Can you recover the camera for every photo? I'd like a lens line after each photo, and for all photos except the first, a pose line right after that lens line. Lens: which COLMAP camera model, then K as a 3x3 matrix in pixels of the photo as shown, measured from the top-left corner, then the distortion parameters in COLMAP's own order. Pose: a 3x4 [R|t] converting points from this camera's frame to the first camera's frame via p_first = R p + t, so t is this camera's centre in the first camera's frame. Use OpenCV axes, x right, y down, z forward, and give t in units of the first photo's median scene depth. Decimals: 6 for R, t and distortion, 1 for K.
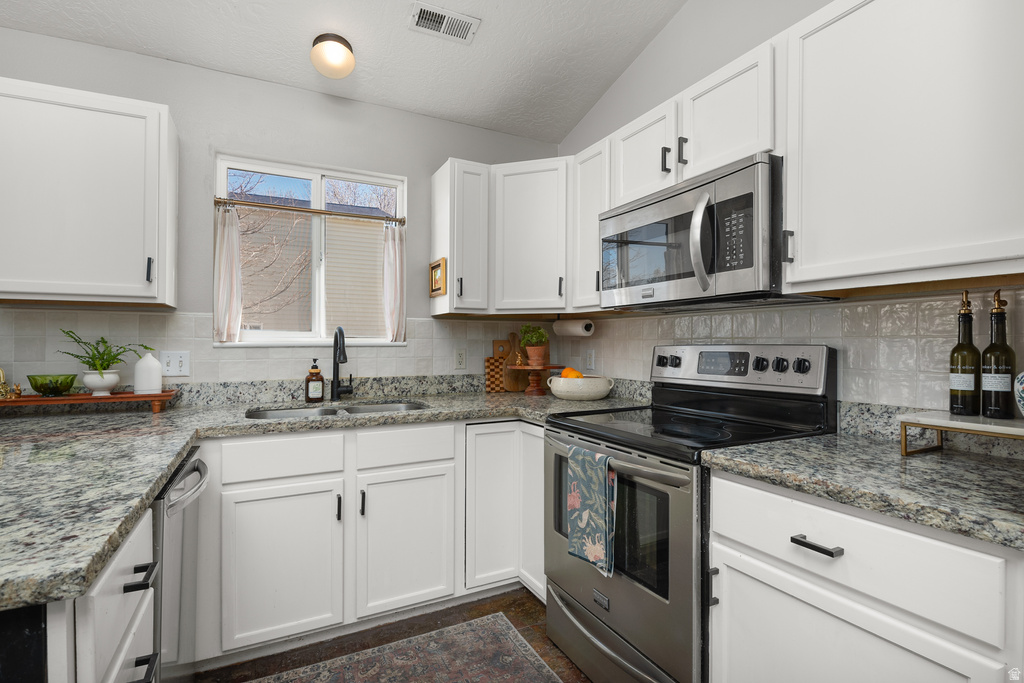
lens RADIAL K [[483.0, 0, 513.3], [0, 483.0, 339.1], [0, 0, 1]] dist [-0.001919, -0.004774]
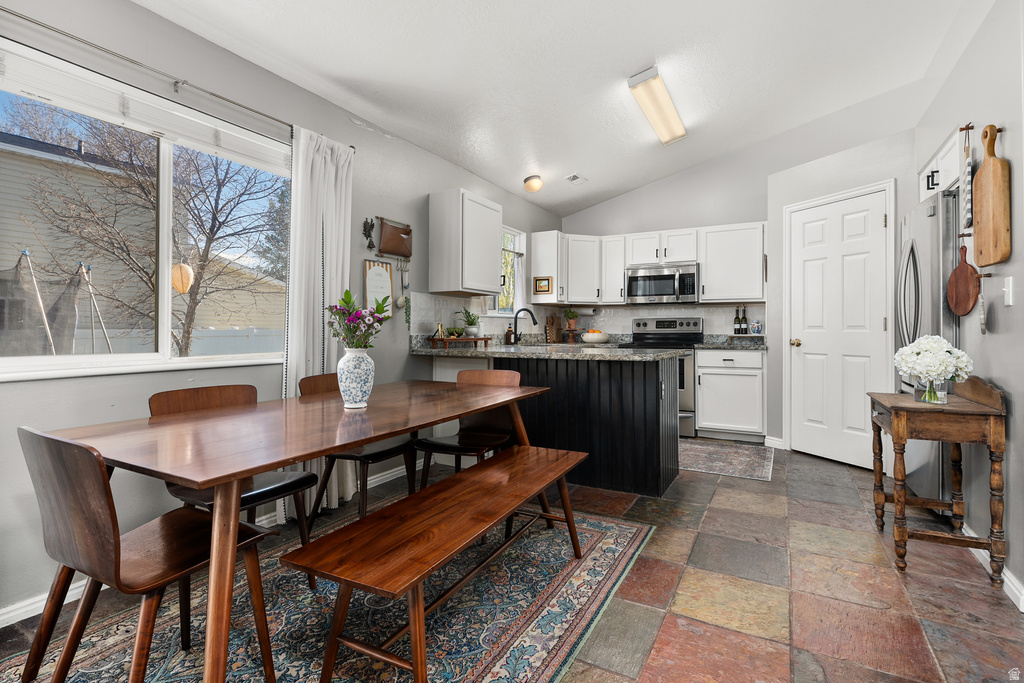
lens RADIAL K [[483.0, 0, 528.2], [0, 483.0, 324.4], [0, 0, 1]] dist [-0.001919, -0.004774]
pose [[0.820491, 0.007161, 0.571615, -1.889019], [-0.006496, 0.999974, -0.003203, 0.064454], [-0.571623, -0.001085, 0.820516, -0.889229]]
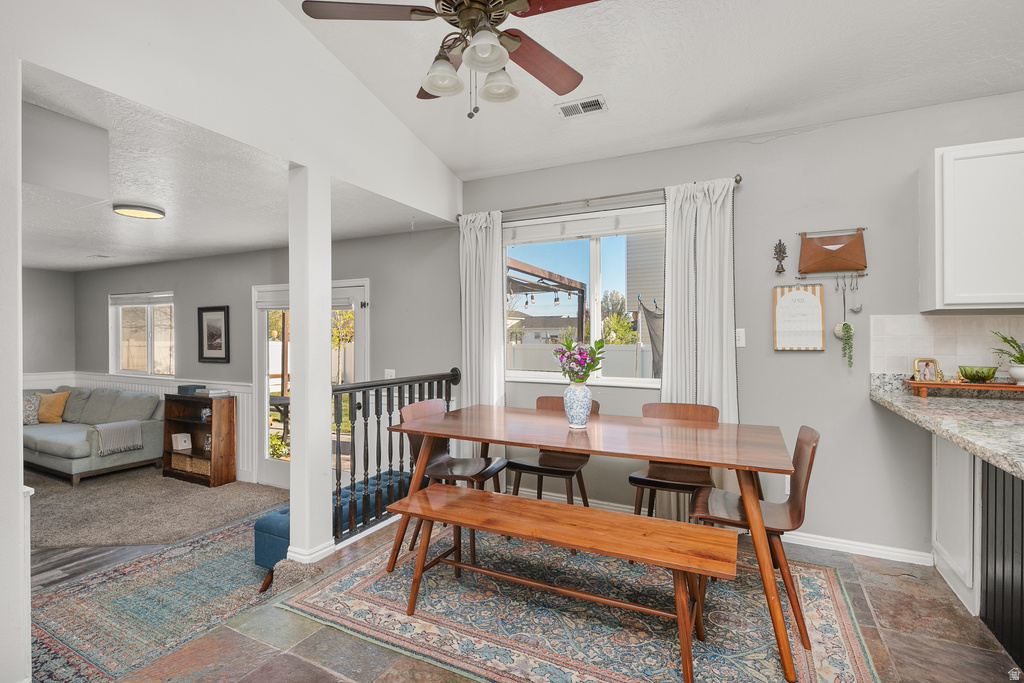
lens RADIAL K [[483.0, 0, 507.8], [0, 483.0, 342.5], [0, 0, 1]] dist [-0.001919, -0.004774]
pose [[0.586100, 0.011257, -0.810160, -0.653554], [0.000965, 0.999893, 0.014592, -0.009409], [0.810238, -0.009334, 0.586027, -0.754485]]
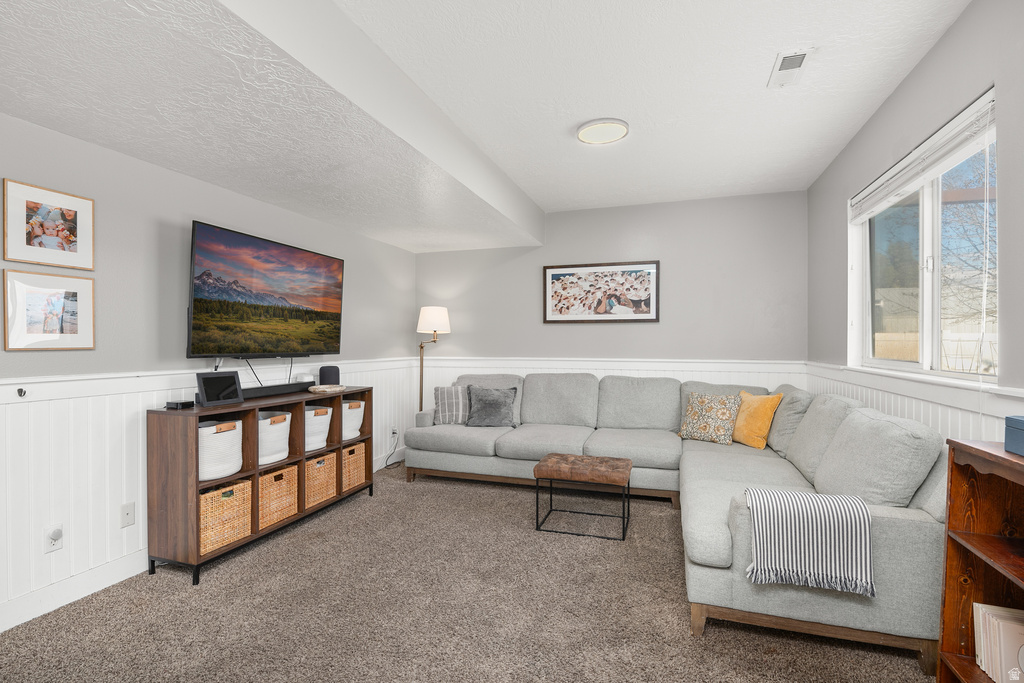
lens RADIAL K [[484.2, 0, 504.7], [0, 484.2, 344.0], [0, 0, 1]] dist [-0.008089, -0.002248]
pose [[-0.726163, 0.005377, -0.687502, -3.022023], [0.006550, 0.999978, 0.000902, 0.167823], [0.687492, -0.003848, -0.726182, -0.663004]]
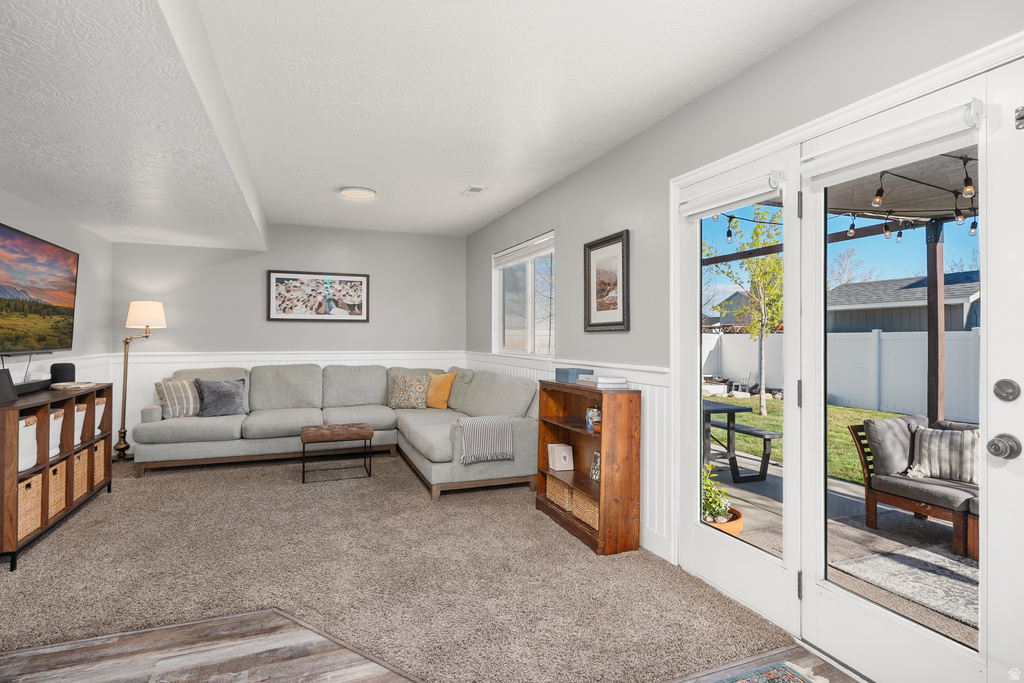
lens RADIAL K [[529.6, 0, 505.7], [0, 529.6, 338.4], [0, 0, 1]] dist [0.004955, -0.001077]
pose [[-0.113137, 0.004303, -0.993570, -2.062965], [0.004166, 0.999984, 0.003857, 0.159413], [0.993571, -0.003702, -0.113154, -0.633482]]
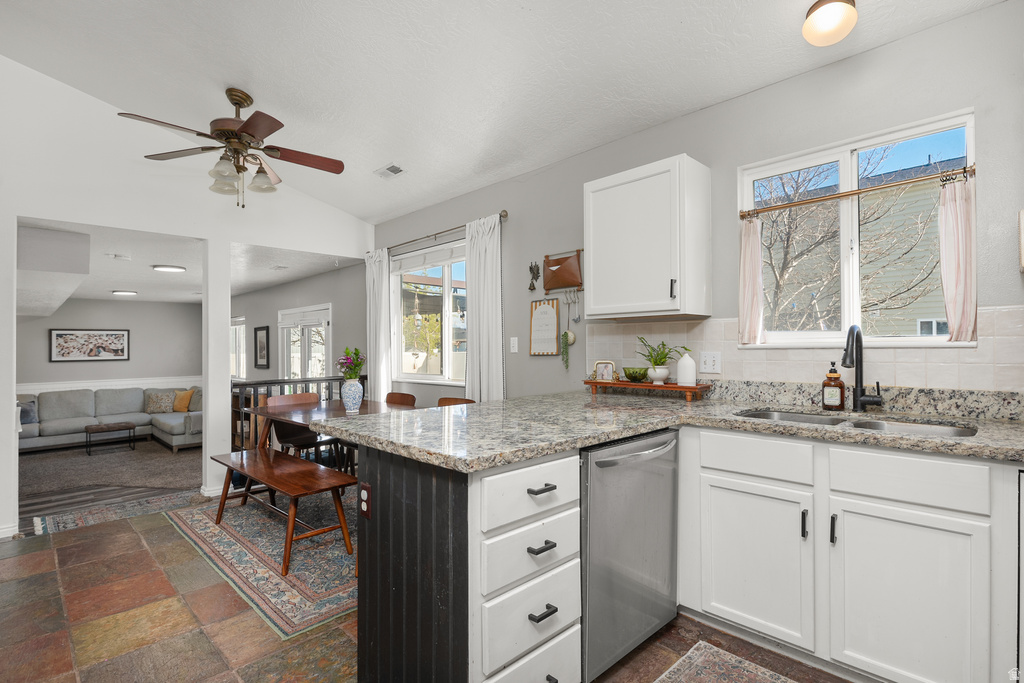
lens RADIAL K [[508.4, 0, 510.1], [0, 508.4, 346.0], [0, 0, 1]] dist [0.004185, -0.003088]
pose [[0.292417, -0.002144, -0.956288, 0.401520], [0.019729, 0.999798, 0.003791, -0.005370], [0.956087, -0.019975, 0.292400, 0.183933]]
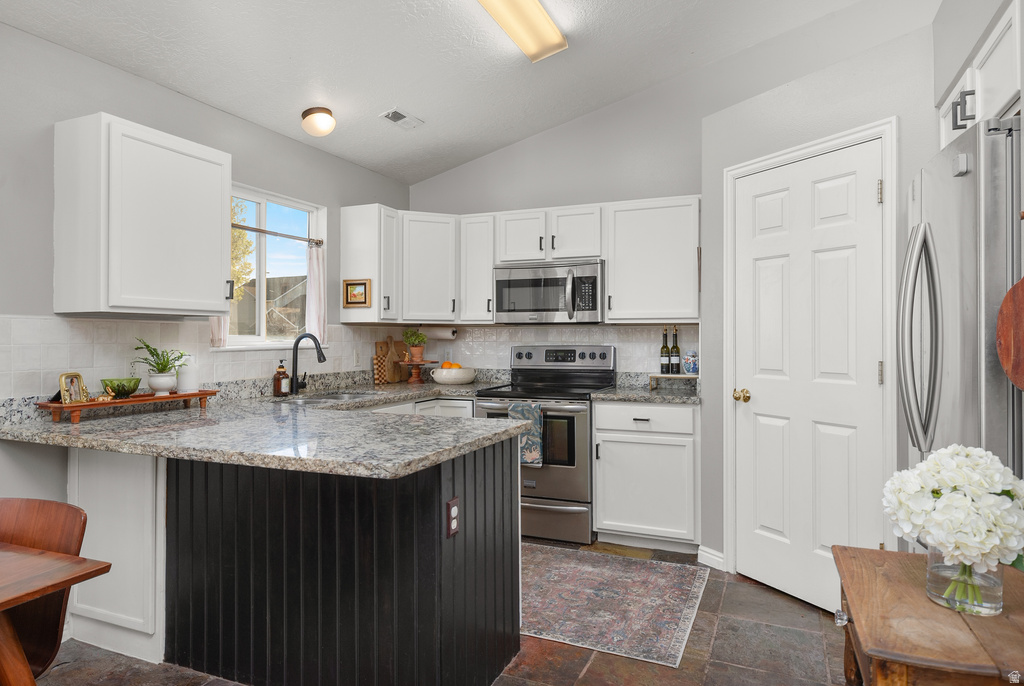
lens RADIAL K [[611.8, 0, 525.9], [0, 611.8, 331.6], [0, 0, 1]] dist [0.011926, -0.001057]
pose [[0.763596, 0.005265, 0.645673, -1.158076], [-0.005121, 0.999985, -0.002099, -0.036220], [-0.645674, -0.001704, 0.763611, -0.677202]]
